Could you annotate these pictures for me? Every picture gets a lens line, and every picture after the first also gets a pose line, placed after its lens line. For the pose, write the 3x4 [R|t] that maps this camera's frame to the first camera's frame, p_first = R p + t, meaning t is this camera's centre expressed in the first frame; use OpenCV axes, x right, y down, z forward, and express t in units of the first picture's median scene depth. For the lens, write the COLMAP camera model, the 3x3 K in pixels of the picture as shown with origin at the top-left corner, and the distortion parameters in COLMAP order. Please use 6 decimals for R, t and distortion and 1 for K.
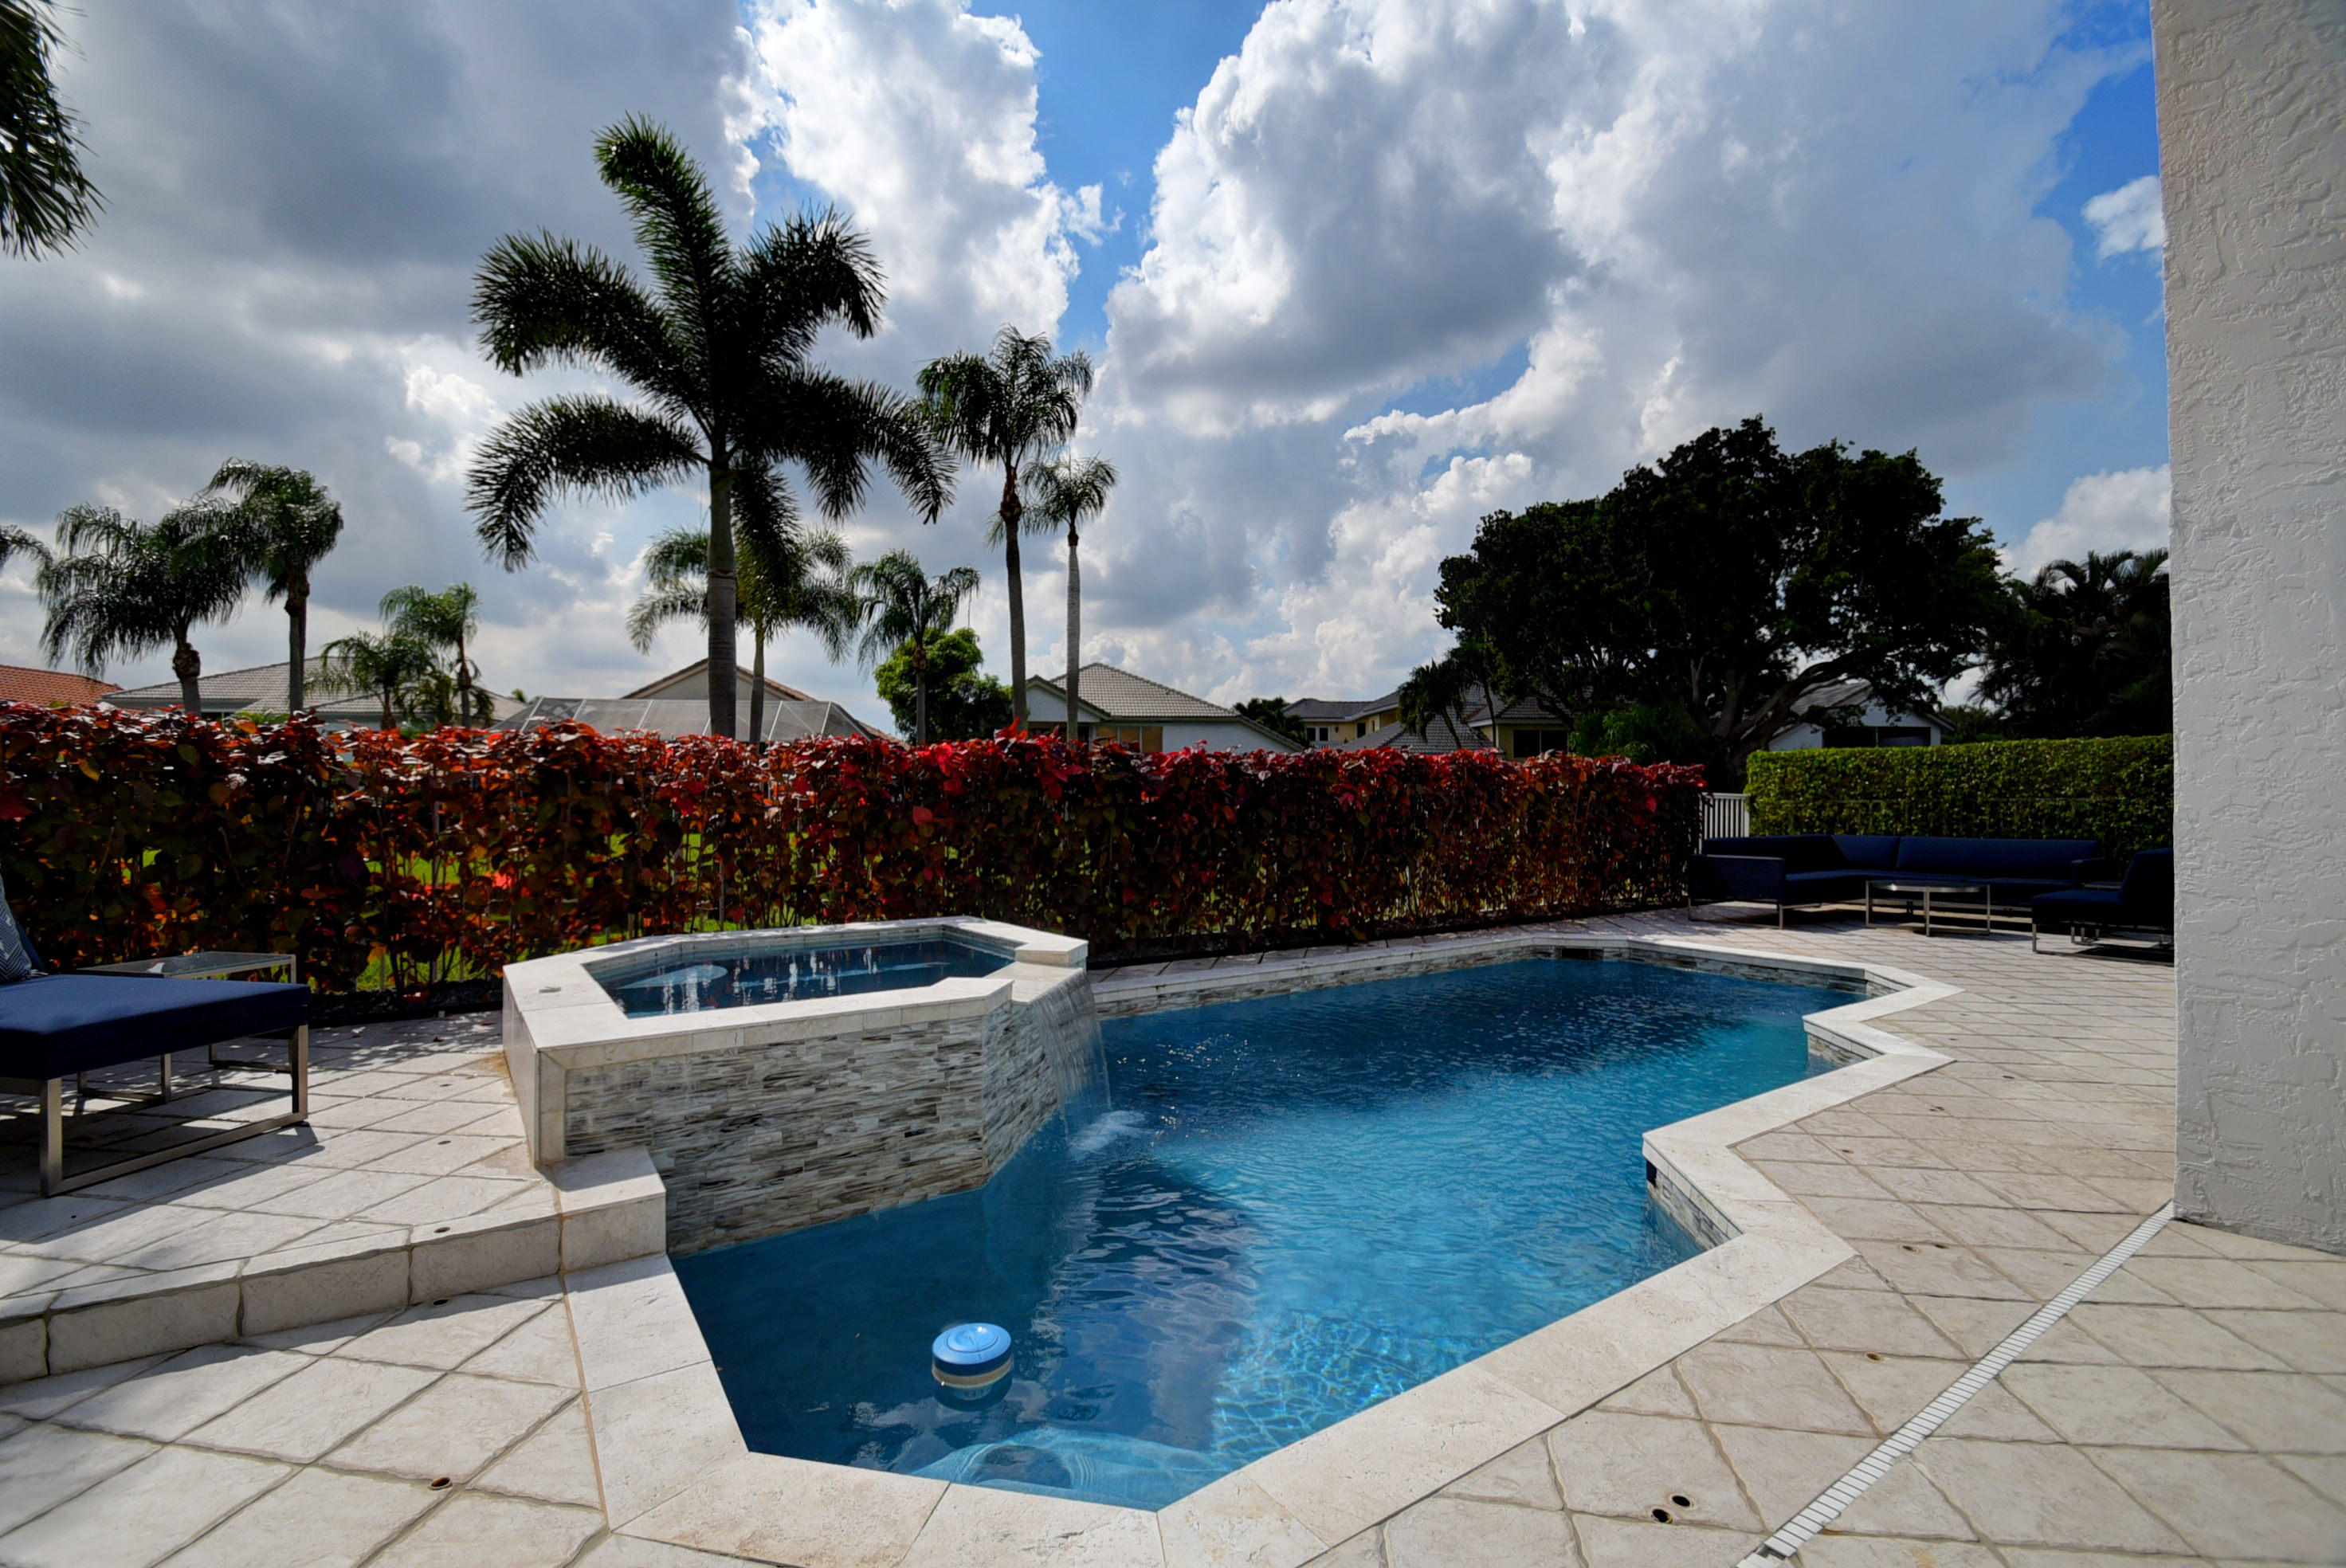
lens RADIAL K [[1050.2, 0, 1157.4], [0, 1050.2, 777.5], [0, 0, 1]] dist [-0.005319, -0.002879]
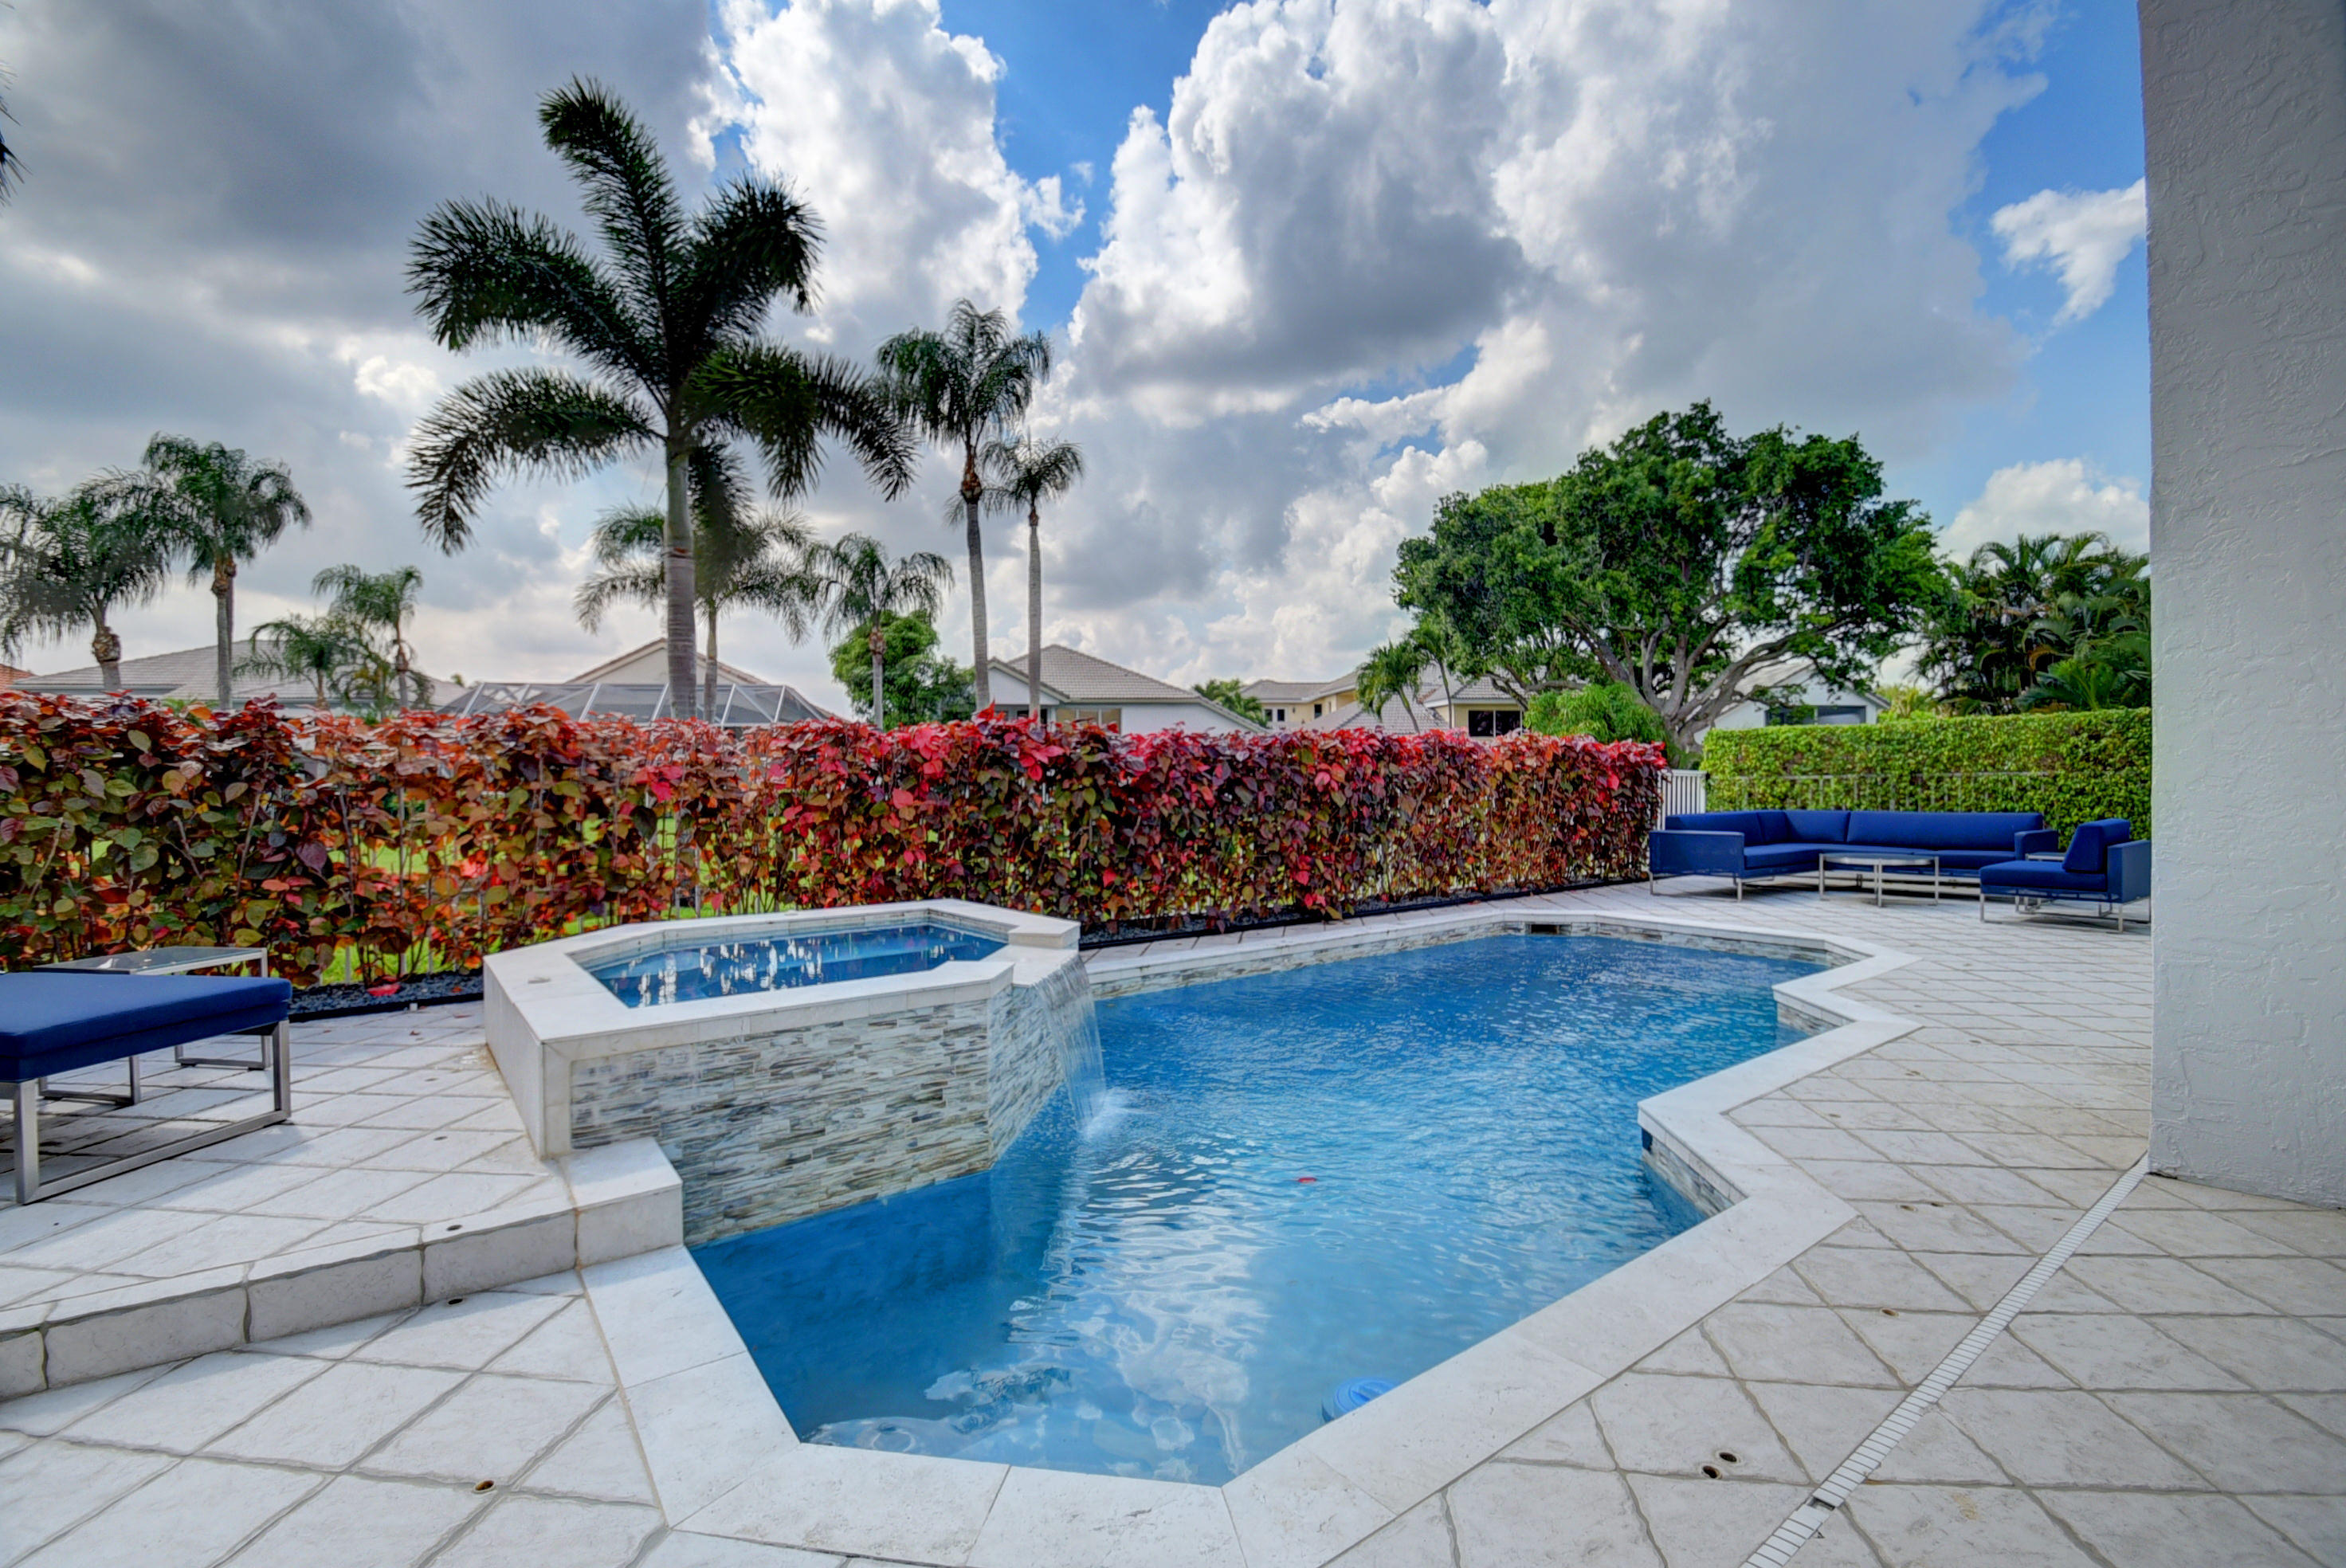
lens RADIAL K [[1050.2, 0, 1157.4], [0, 1050.2, 777.0], [0, 0, 1]] dist [-0.005319, -0.002879]
pose [[0.999010, -0.007949, 0.043765, -0.031206], [0.007228, 0.999836, 0.016610, 0.001174], [-0.043890, -0.016277, 0.998904, 0.003450]]
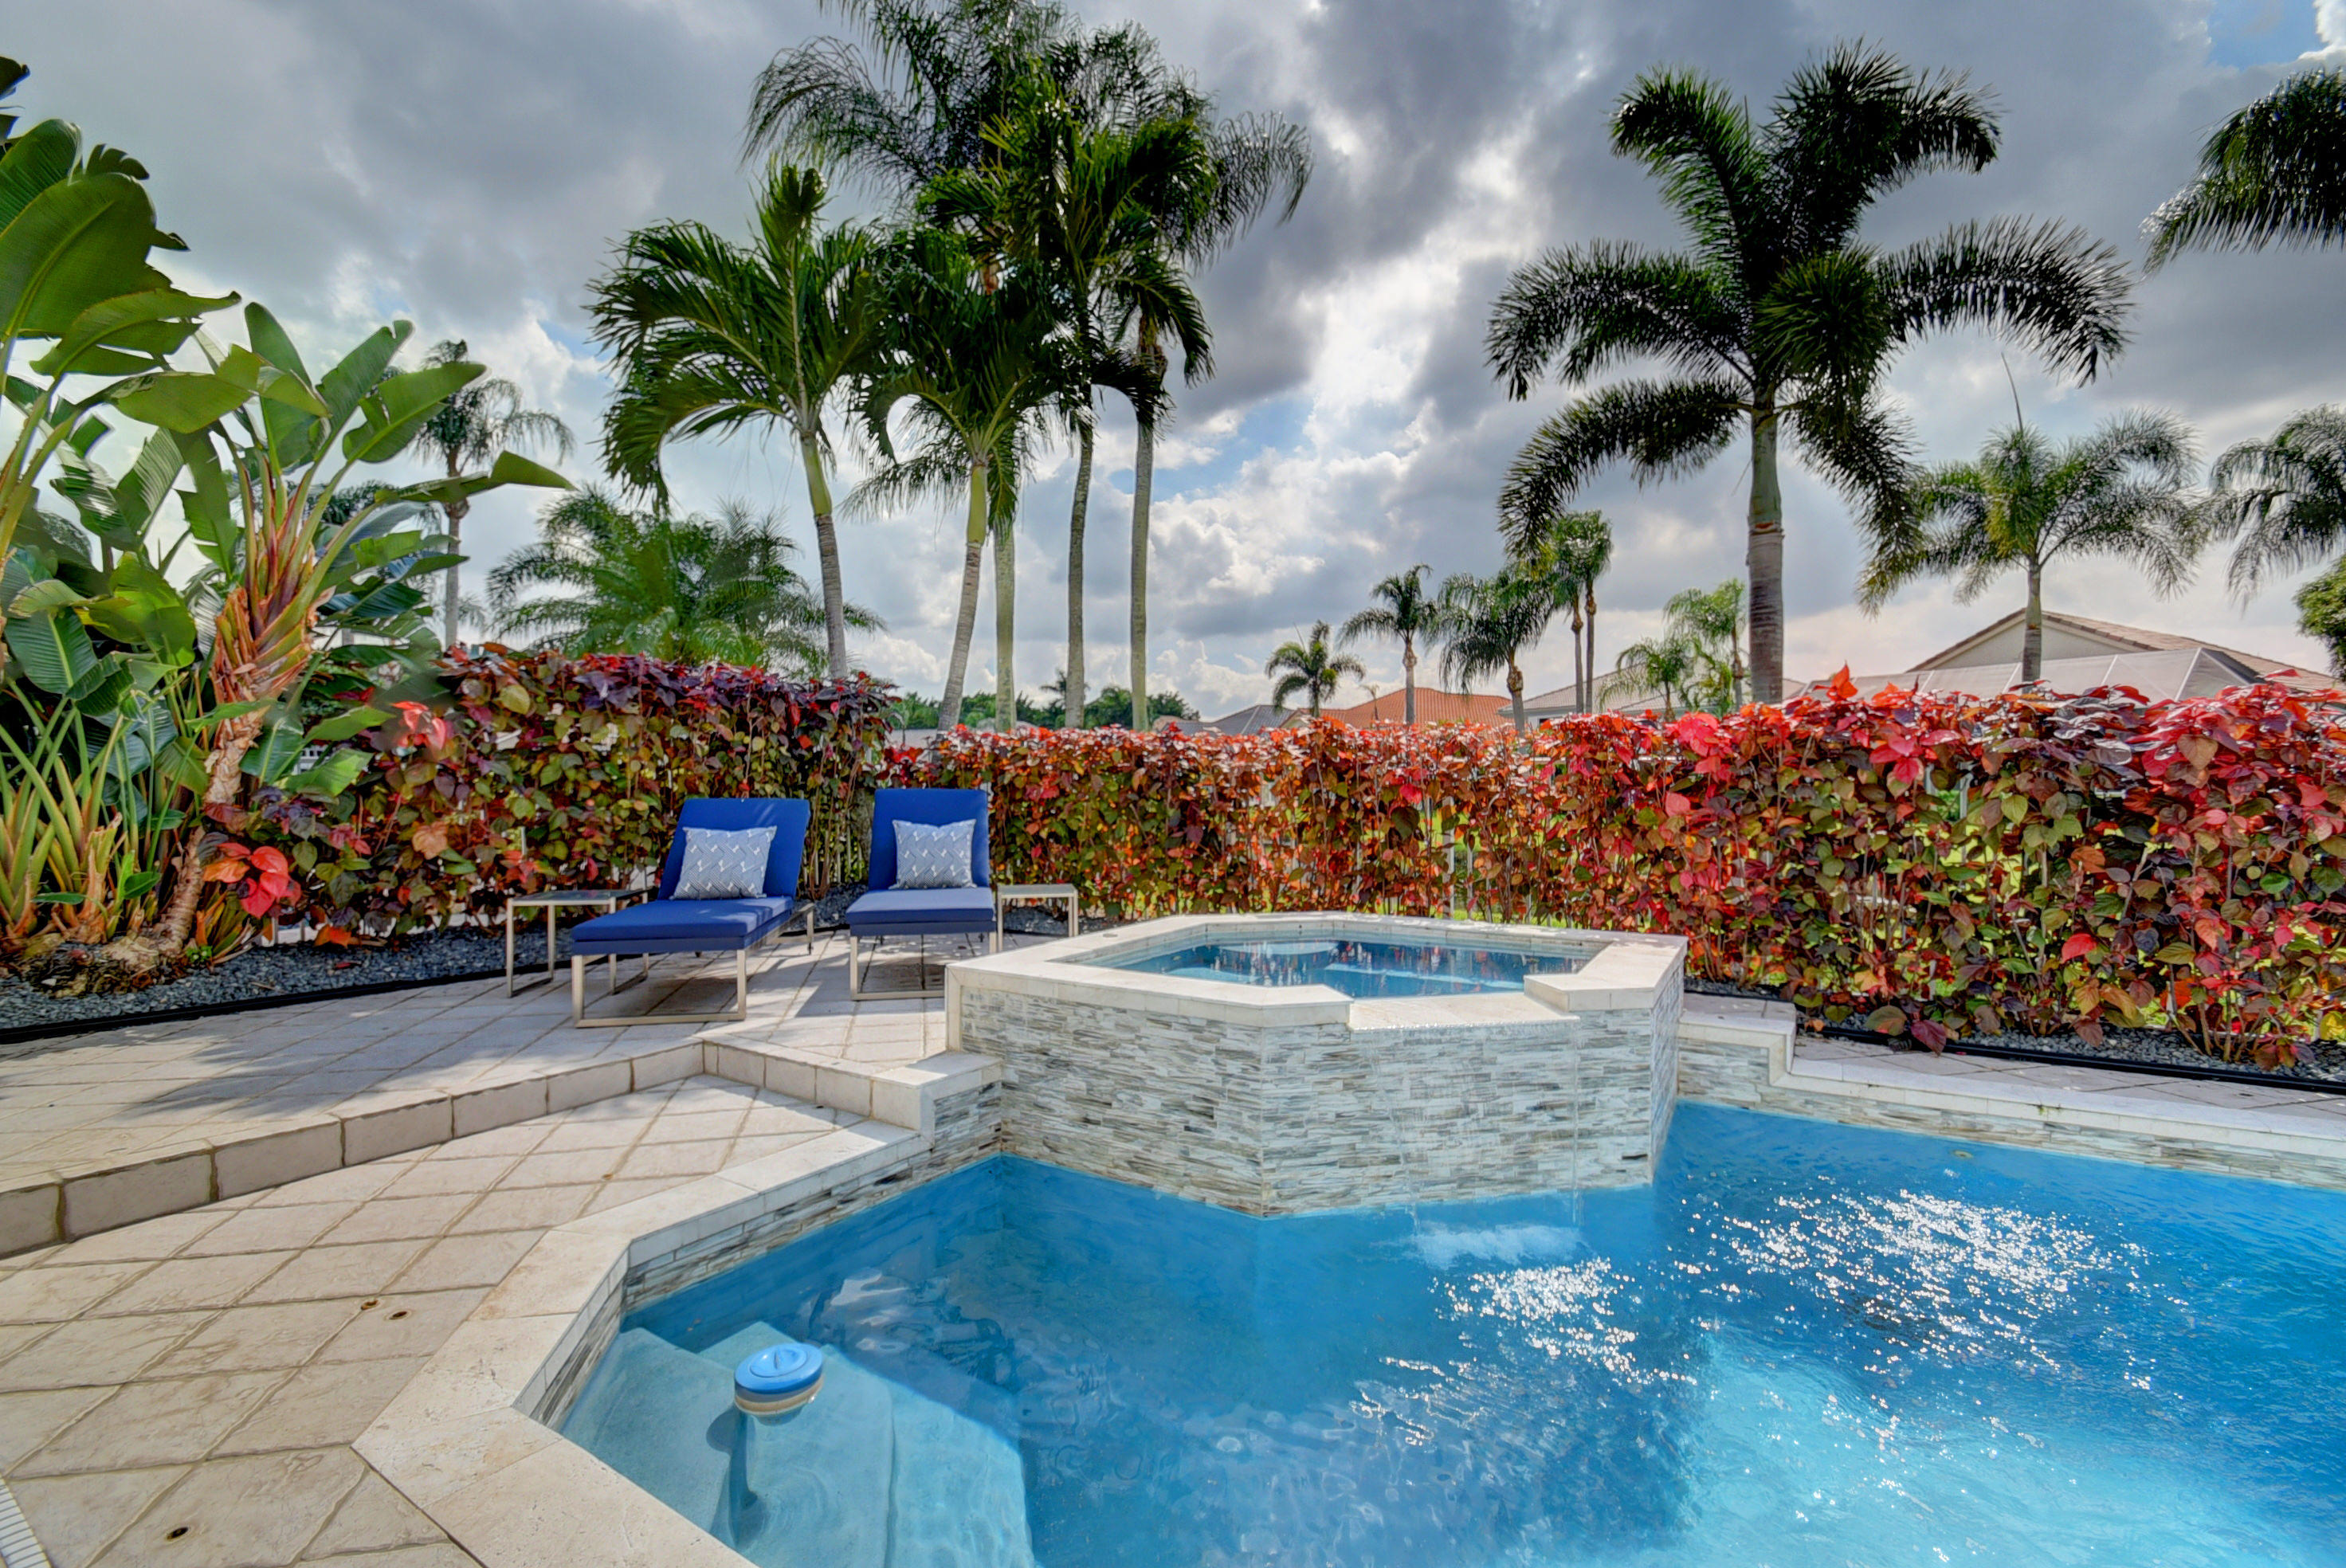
lens RADIAL K [[1050.2, 0, 1188.1], [0, 1050.2, 790.6], [0, 0, 1]] dist [-0.005319, -0.002879]
pose [[0.370369, 0.003792, -0.928877, 0.418406], [0.020236, 0.999721, 0.012150, 0.008969], [0.928664, -0.023297, 0.370189, 0.405513]]
